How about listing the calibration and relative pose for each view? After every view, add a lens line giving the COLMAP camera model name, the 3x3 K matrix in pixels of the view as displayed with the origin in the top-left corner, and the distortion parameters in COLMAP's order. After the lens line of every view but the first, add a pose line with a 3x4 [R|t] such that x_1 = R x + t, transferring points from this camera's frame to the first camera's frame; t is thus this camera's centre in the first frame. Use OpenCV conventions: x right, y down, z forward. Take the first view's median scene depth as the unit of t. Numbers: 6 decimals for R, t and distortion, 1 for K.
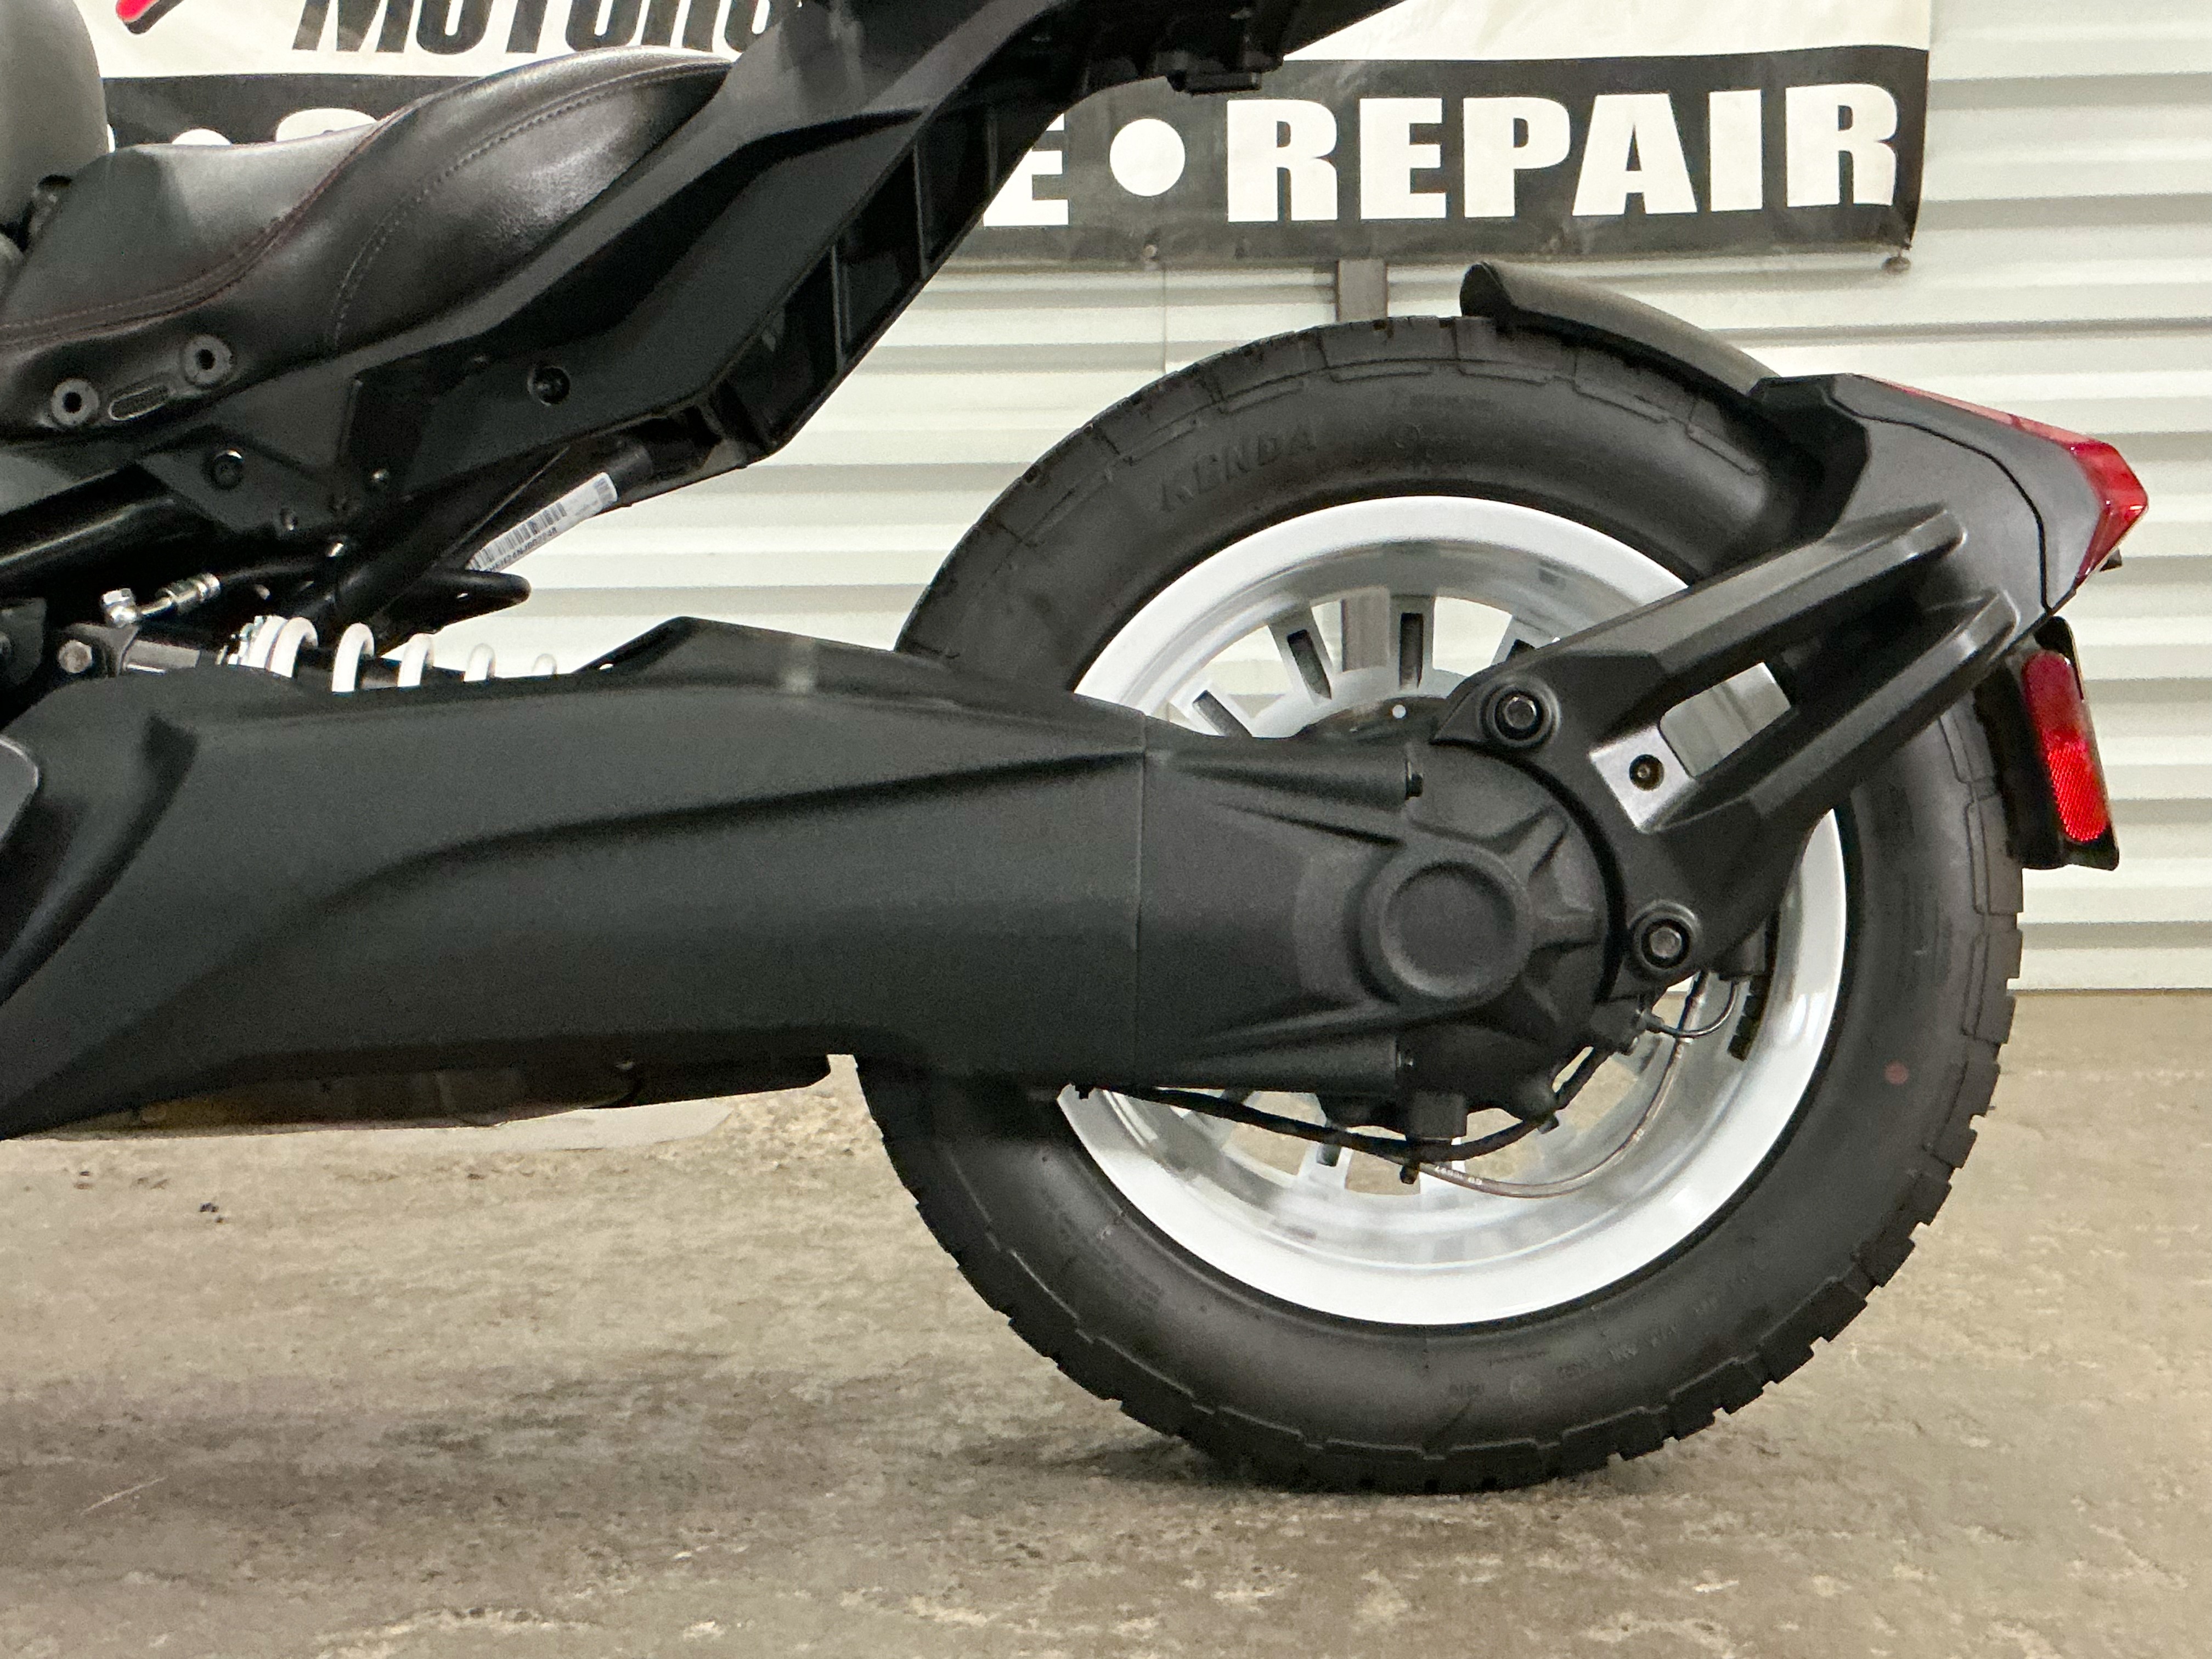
lens RADIAL K [[2697.1, 0, 1106.0], [0, 2697.1, 829.5], [0, 0, 1]] dist [0.210129, -0.551068]
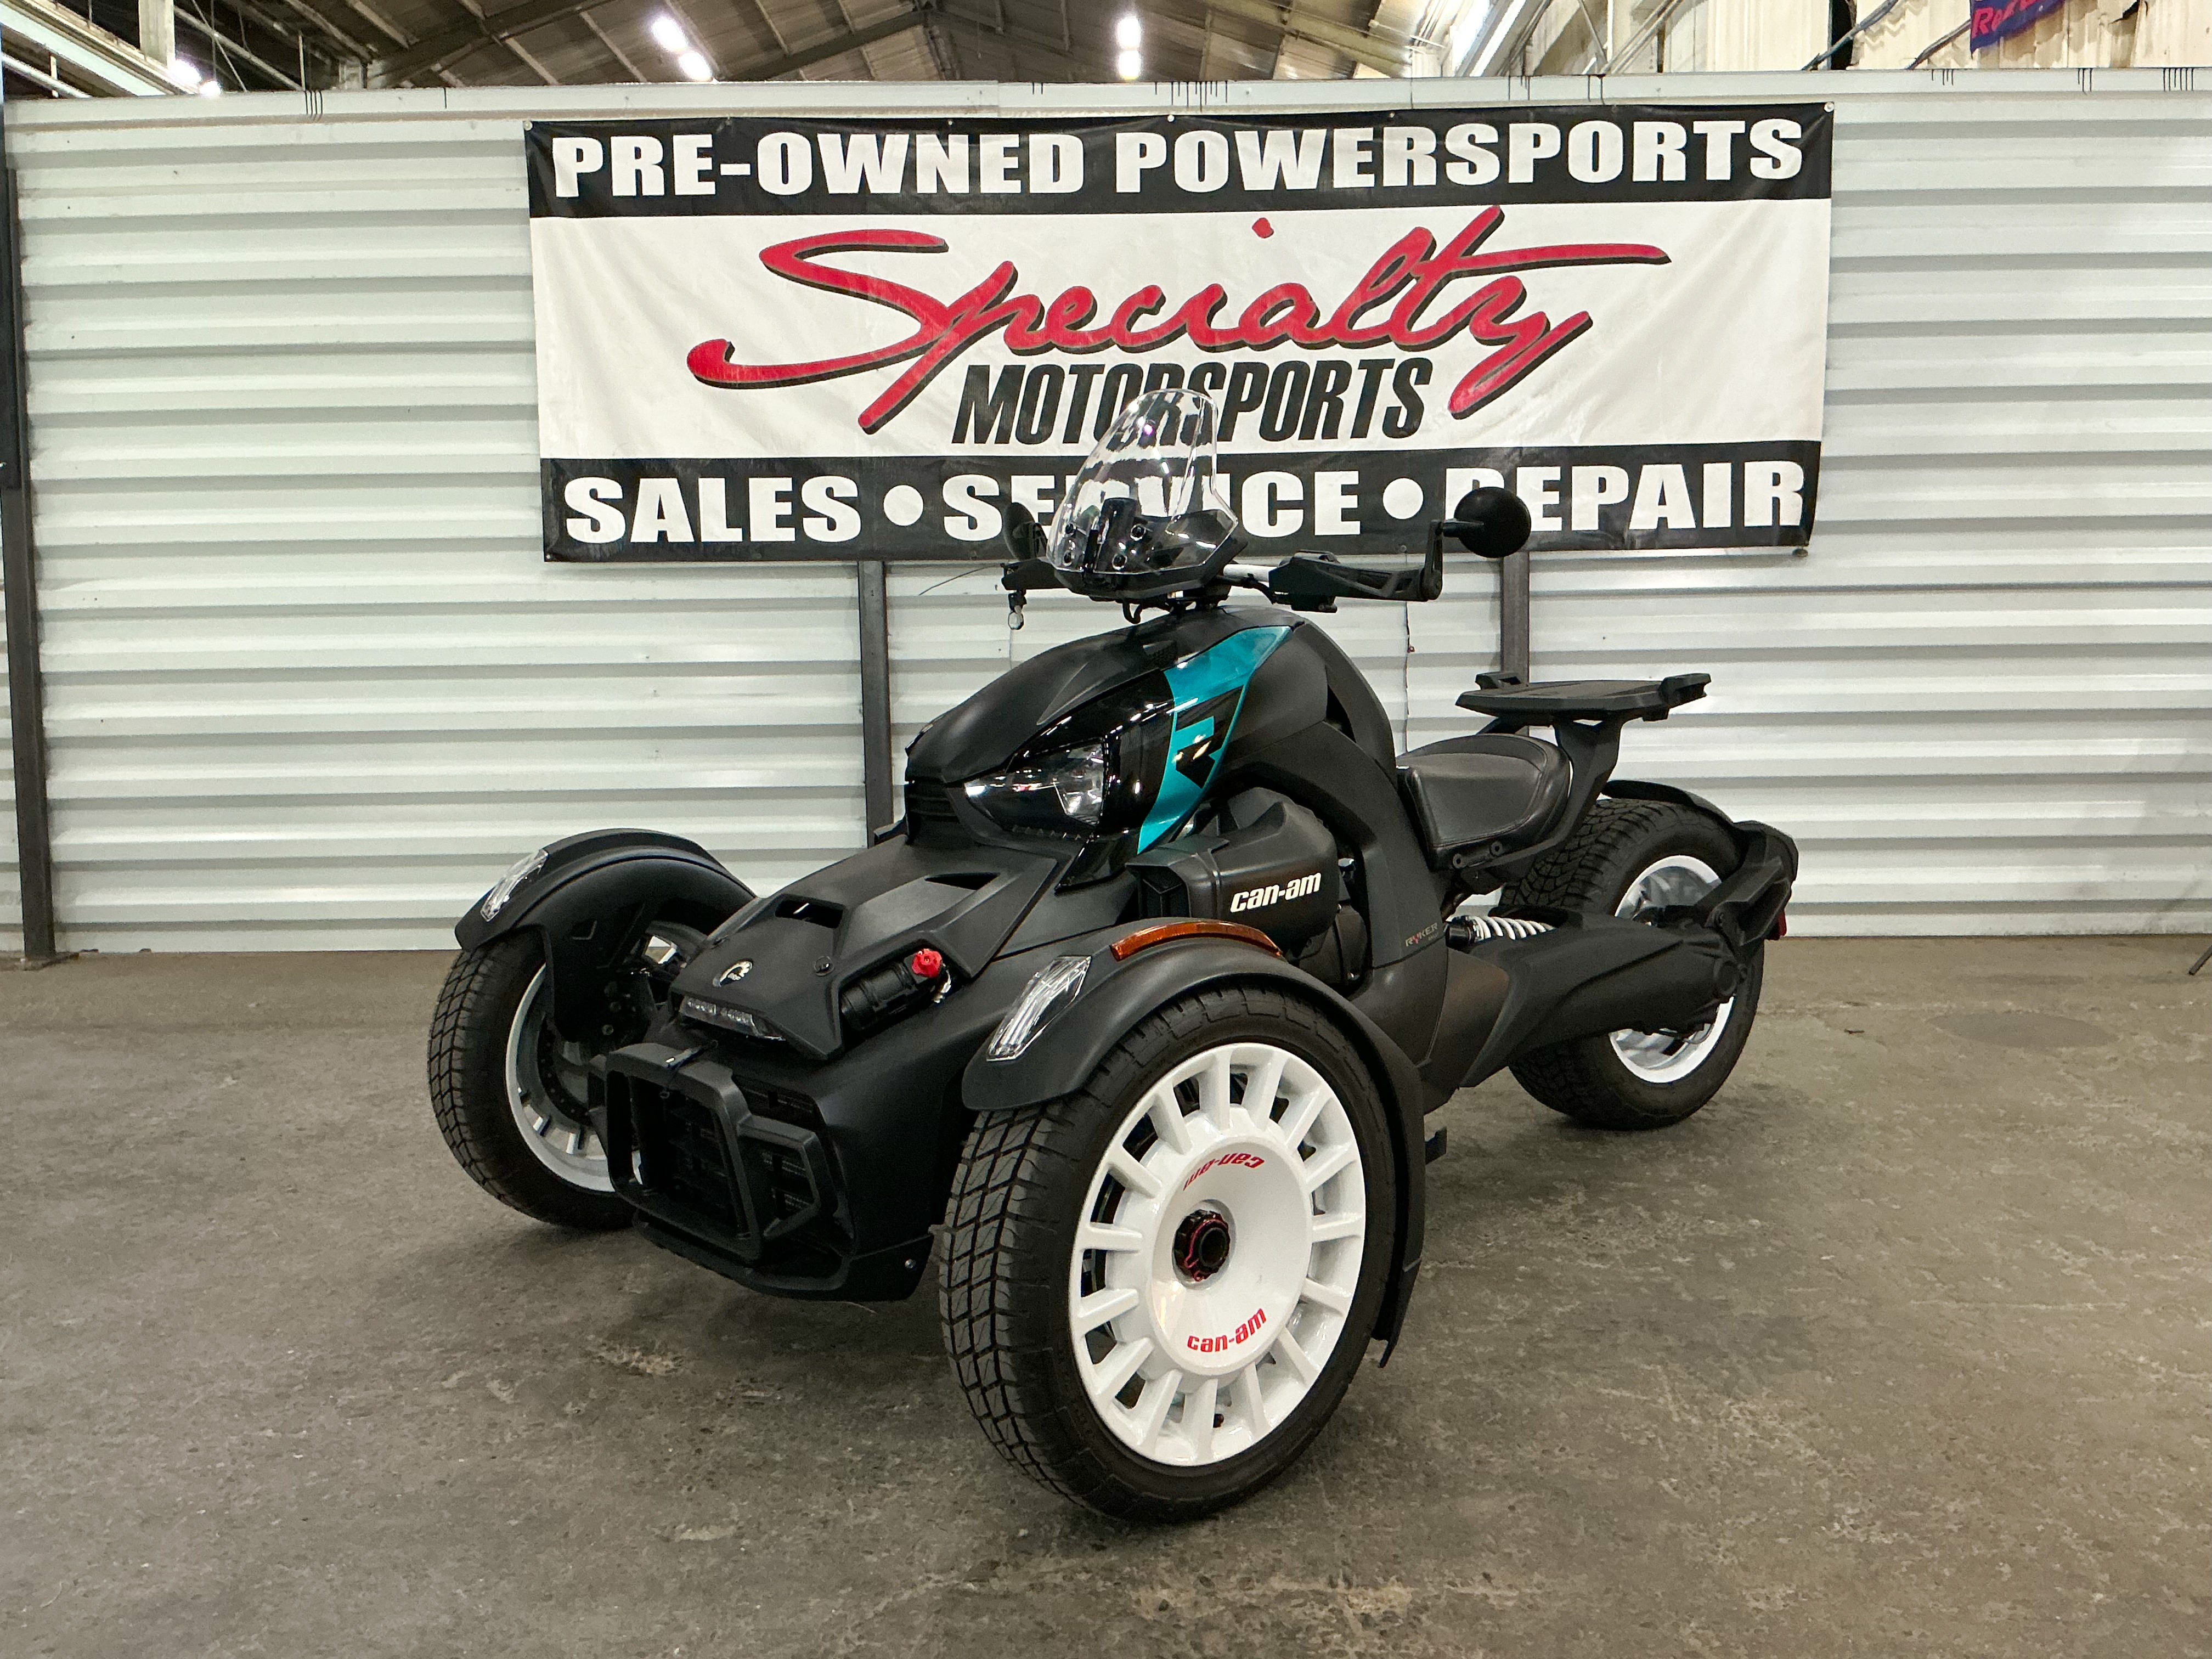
lens RADIAL K [[2025.4, 0, 1106.0], [0, 2025.4, 829.5], [0, 0, 1]] dist [0.171752, -0.382306]
pose [[0.999994, 0.000424, 0.003319, -0.194827], [-0.000678, 0.997029, 0.077022, -0.127011], [-0.003277, -0.077024, 0.997024, -0.424066]]
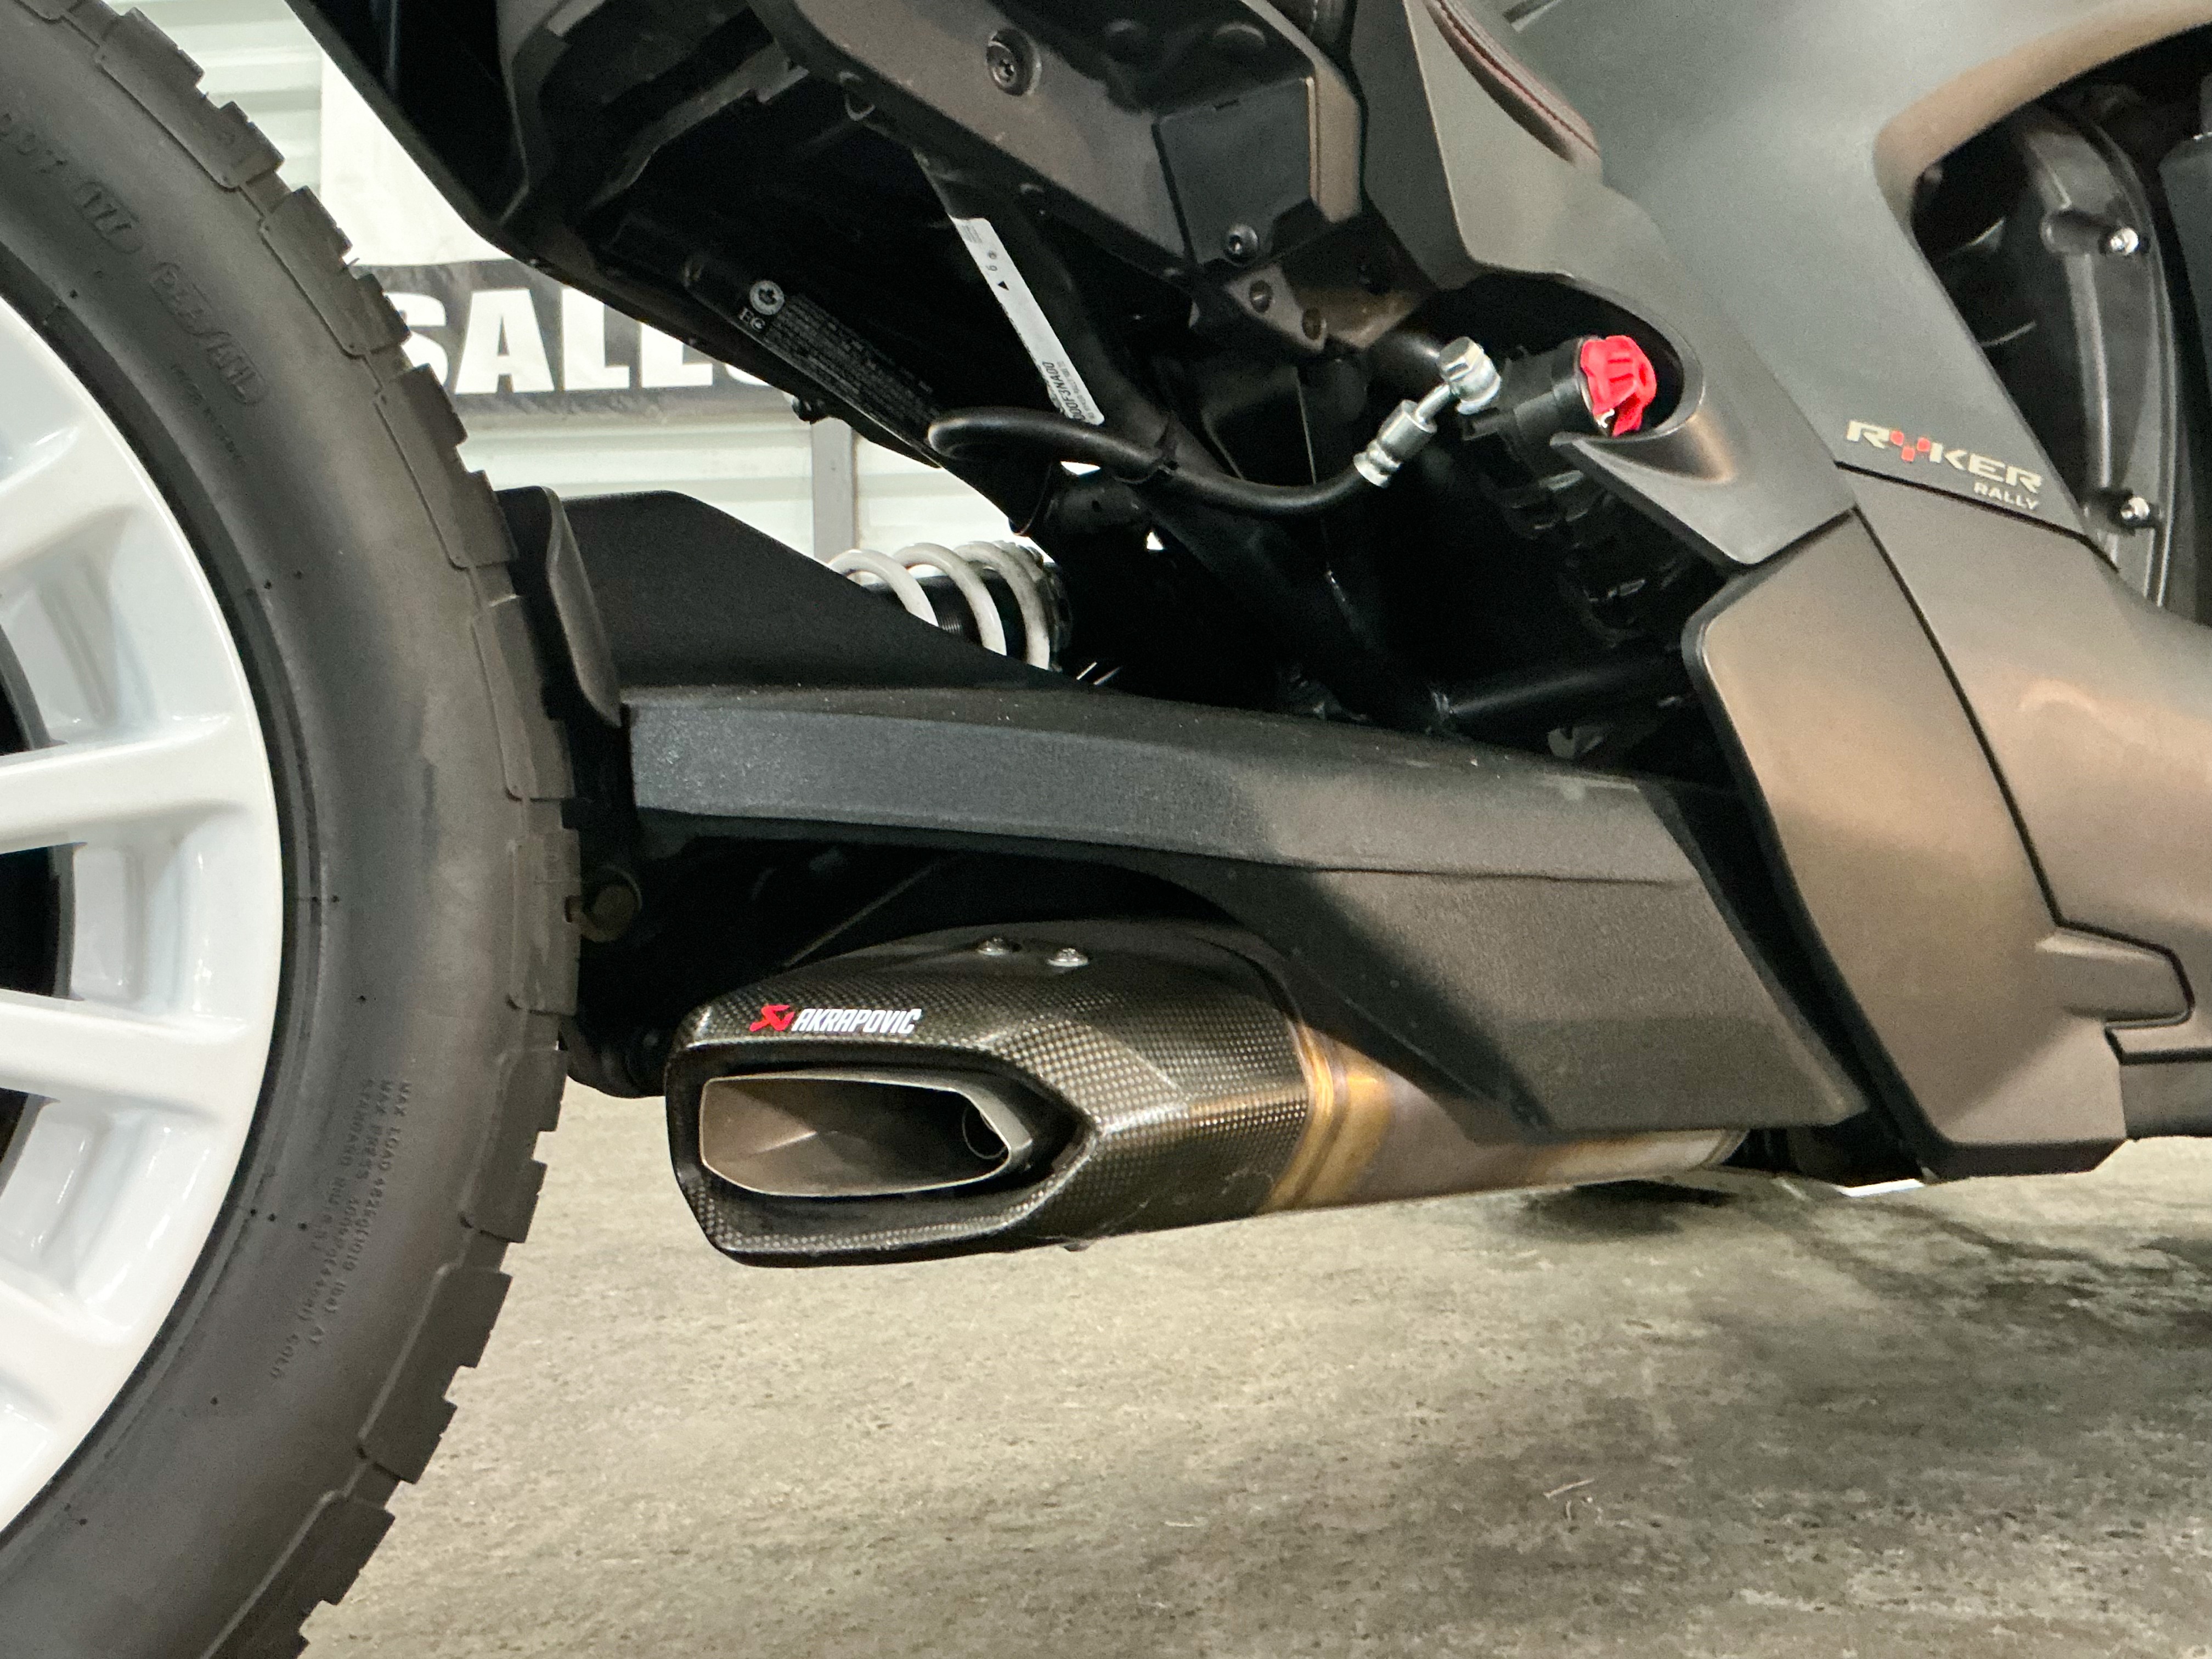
lens RADIAL K [[2200.3, 0, 1106.0], [0, 2200.3, 829.5], [0, 0, 1]] dist [0.181568, -0.417315]
pose [[0.996675, -0.000787, -0.081474, -0.159917], [-0.003109, 0.998858, -0.047682, 0.018726], [0.081419, 0.047777, 0.995534, 0.079415]]
